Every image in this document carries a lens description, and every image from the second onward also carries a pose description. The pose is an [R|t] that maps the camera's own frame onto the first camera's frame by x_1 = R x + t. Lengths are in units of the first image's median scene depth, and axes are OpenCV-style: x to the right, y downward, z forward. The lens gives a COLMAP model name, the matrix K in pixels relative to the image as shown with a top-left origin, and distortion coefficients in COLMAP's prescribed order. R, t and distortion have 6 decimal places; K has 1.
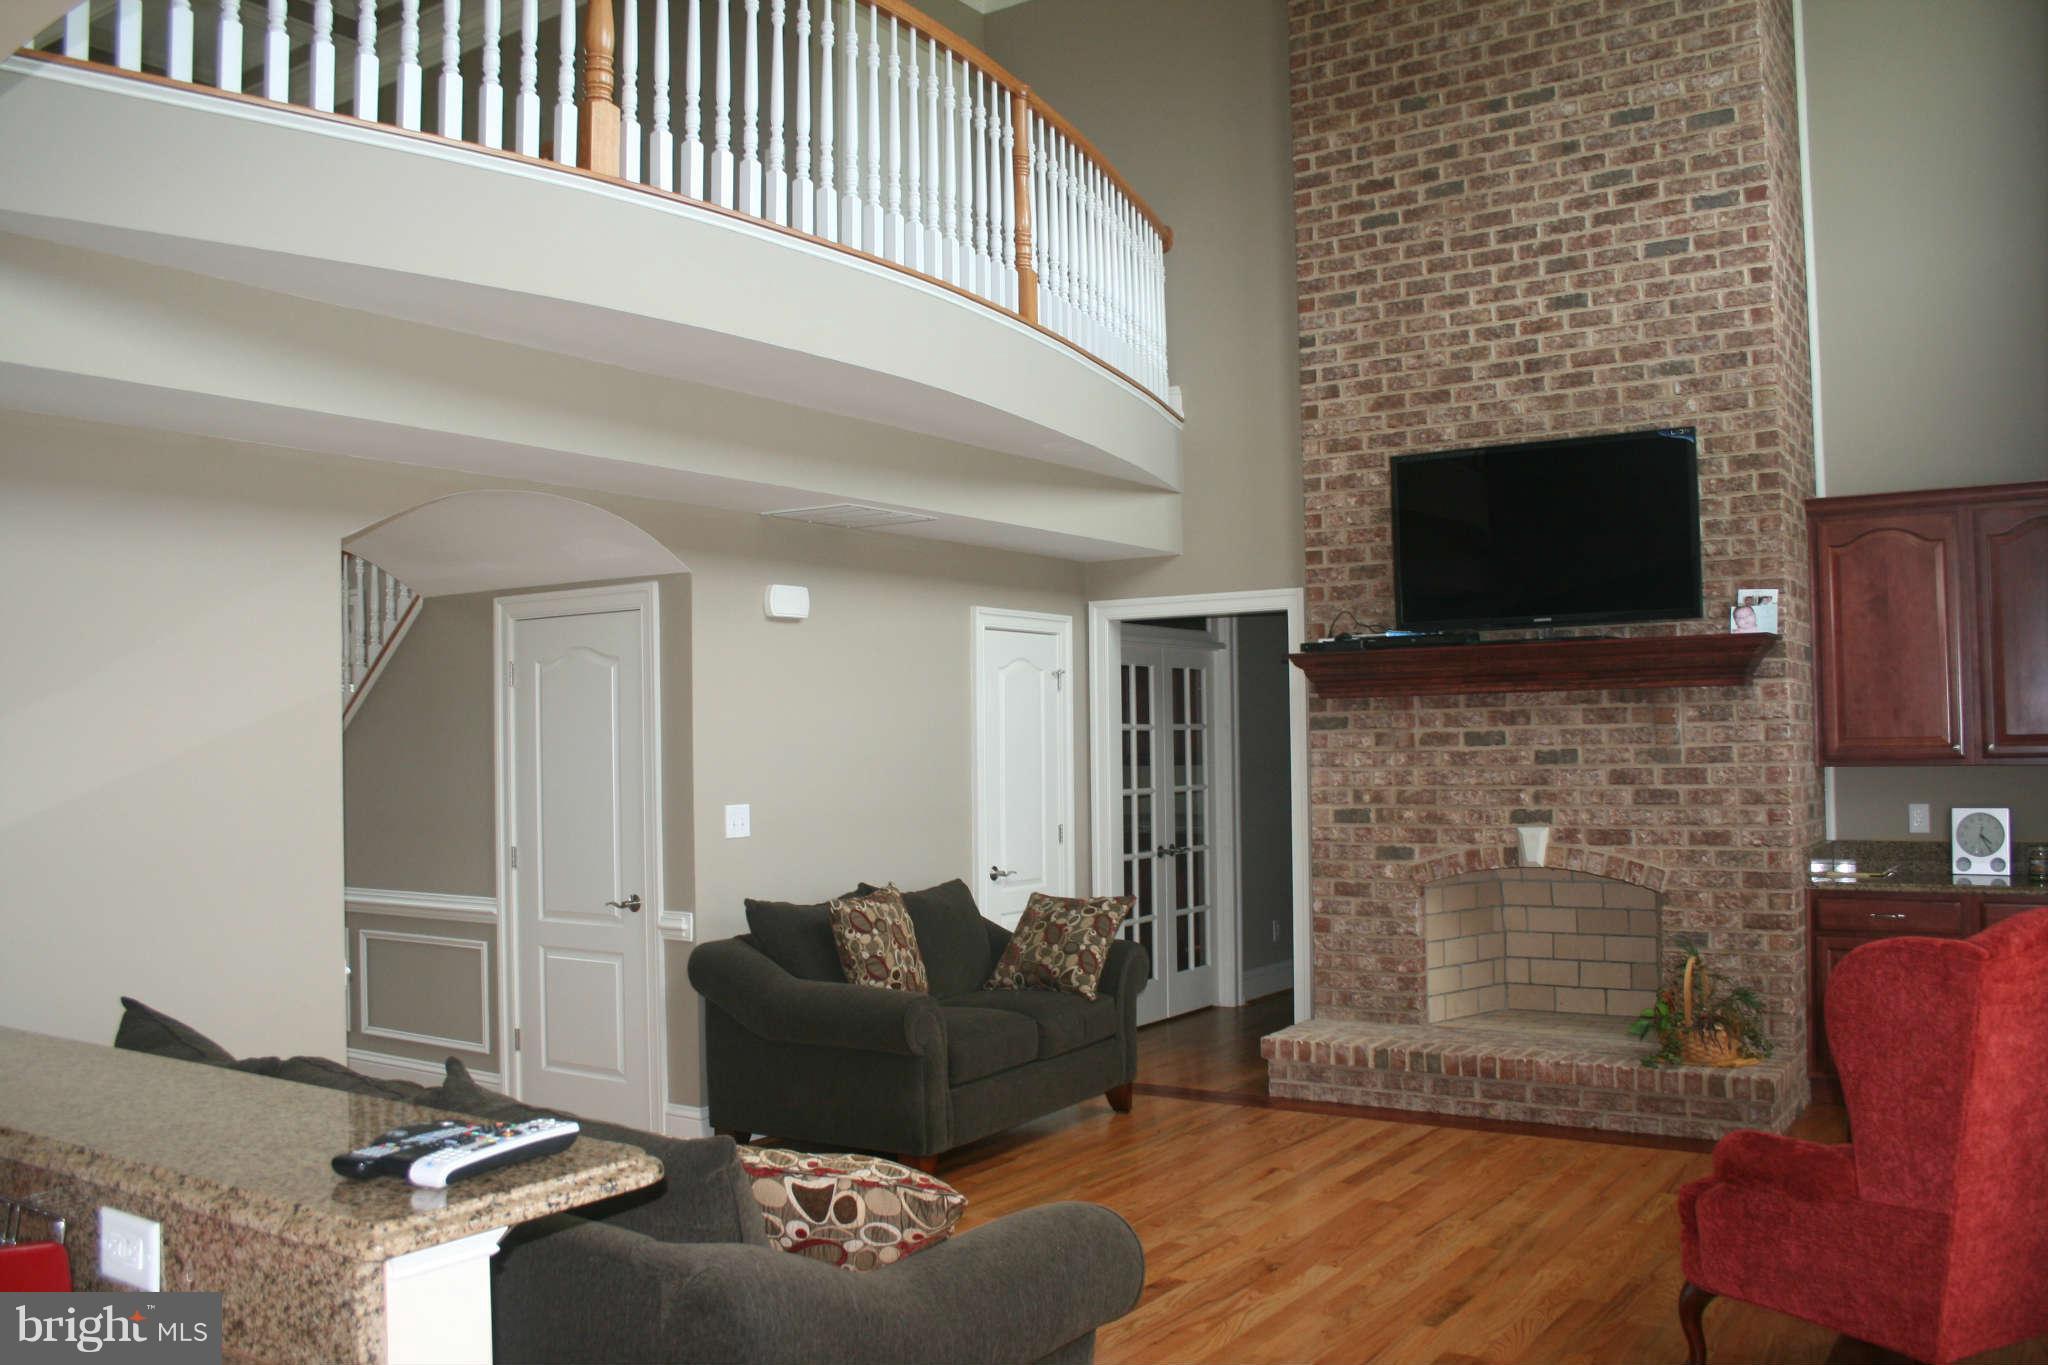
lens RADIAL K [[1718.5, 0, 1018.2], [0, 1718.5, 679.7], [0, 0, 1]] dist [-0.151587, 0.127904]
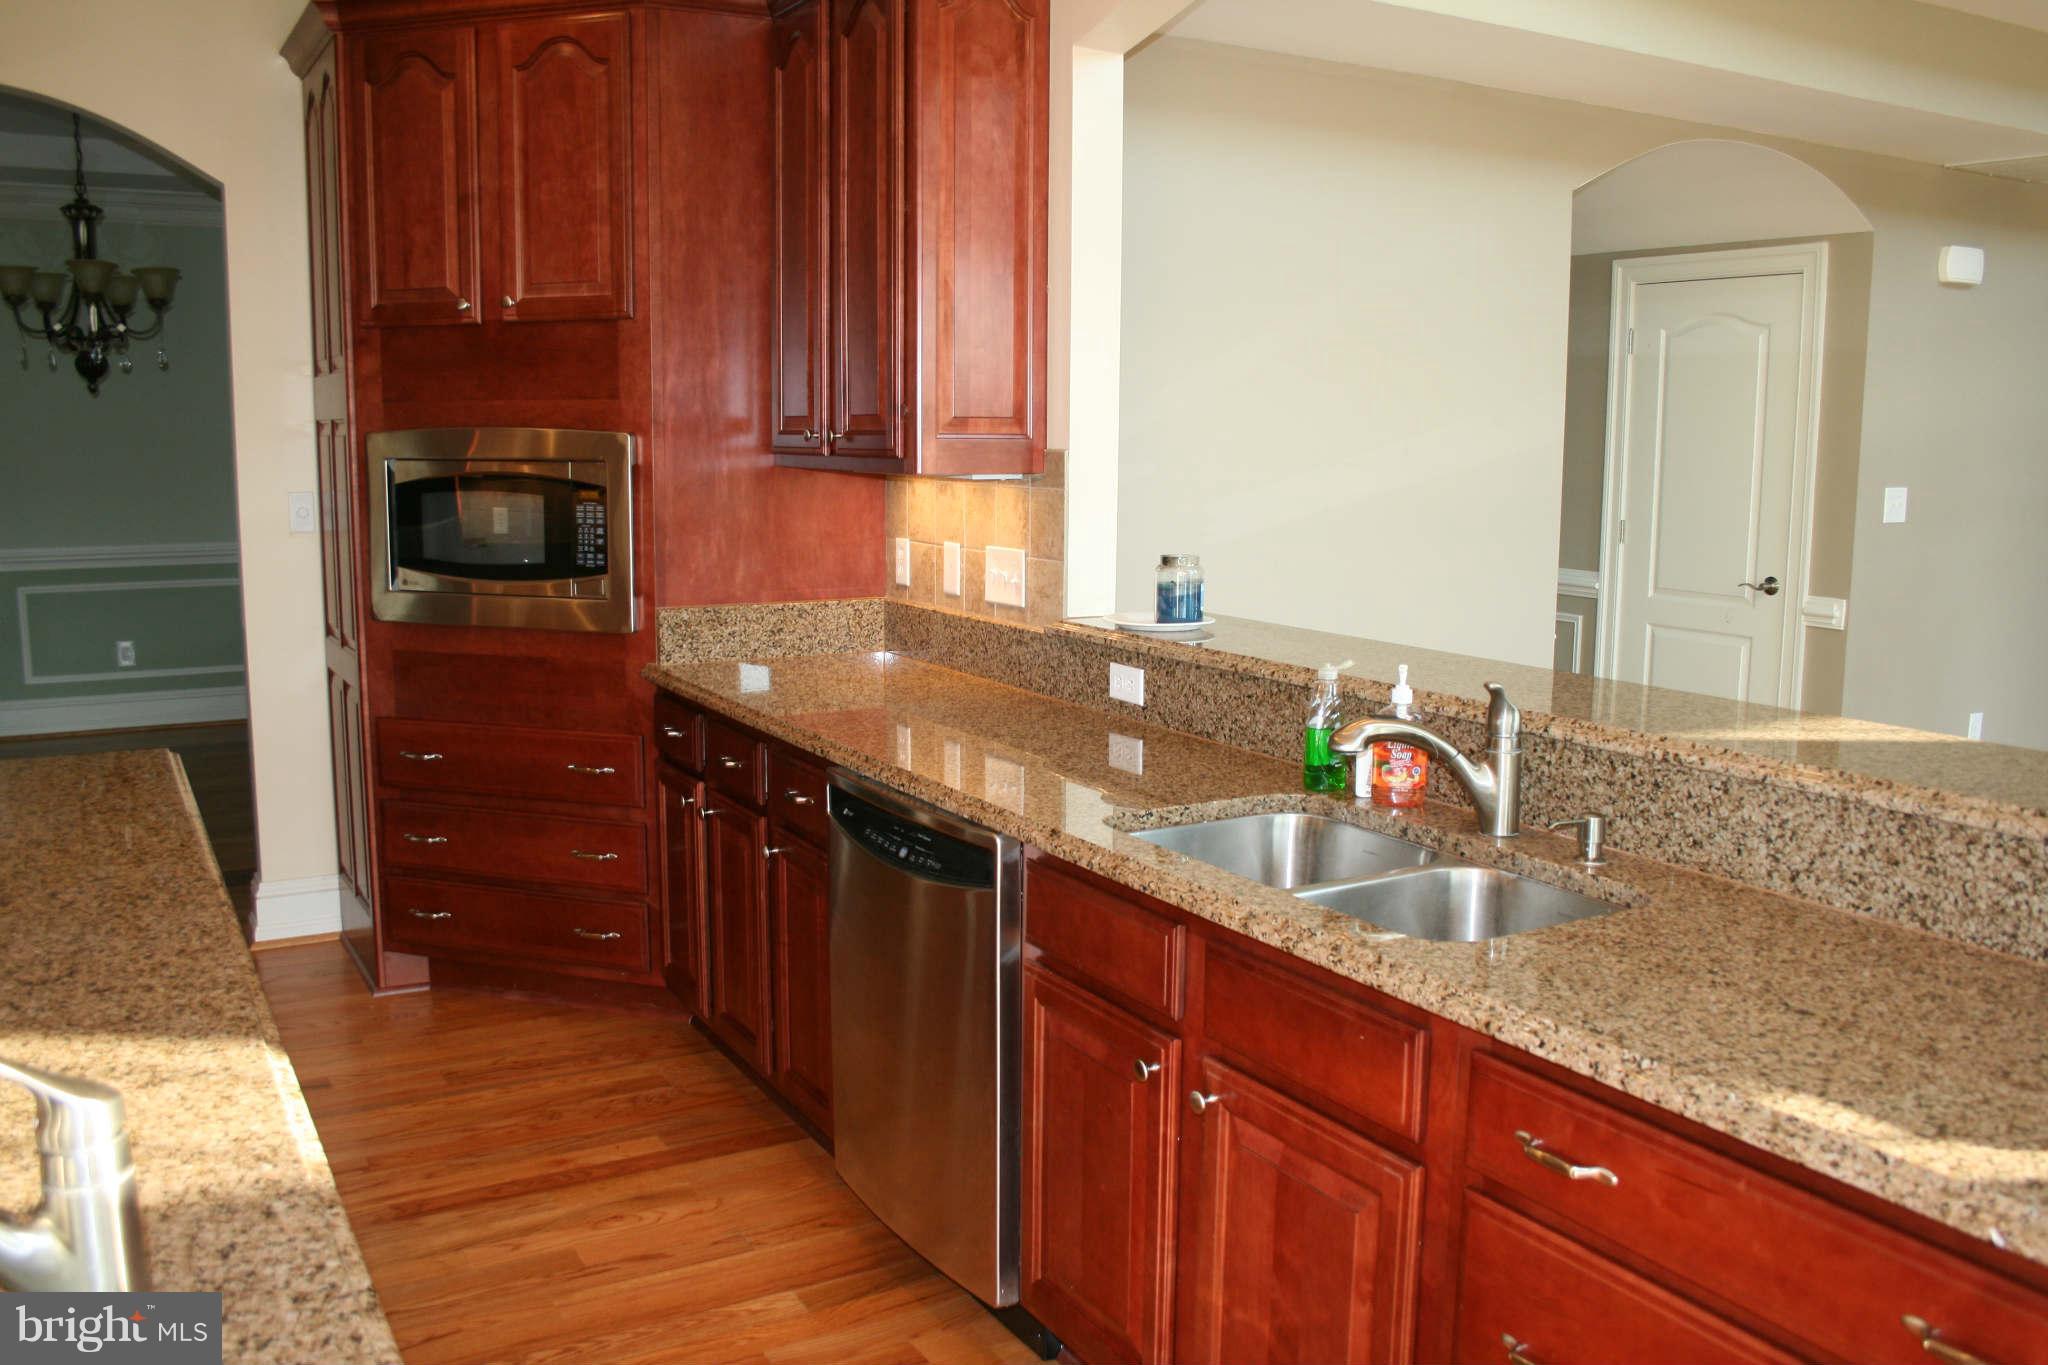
lens RADIAL K [[1718.5, 0, 1036.4], [0, 1718.5, 681.9], [0, 0, 1]] dist [-0.151587, 0.127904]
pose [[0.906240, 0.087159, -0.413681, -0.194689], [-0.008899, 0.982233, 0.187452, 0.011105], [0.422669, -0.166195, 0.890915, -0.019250]]
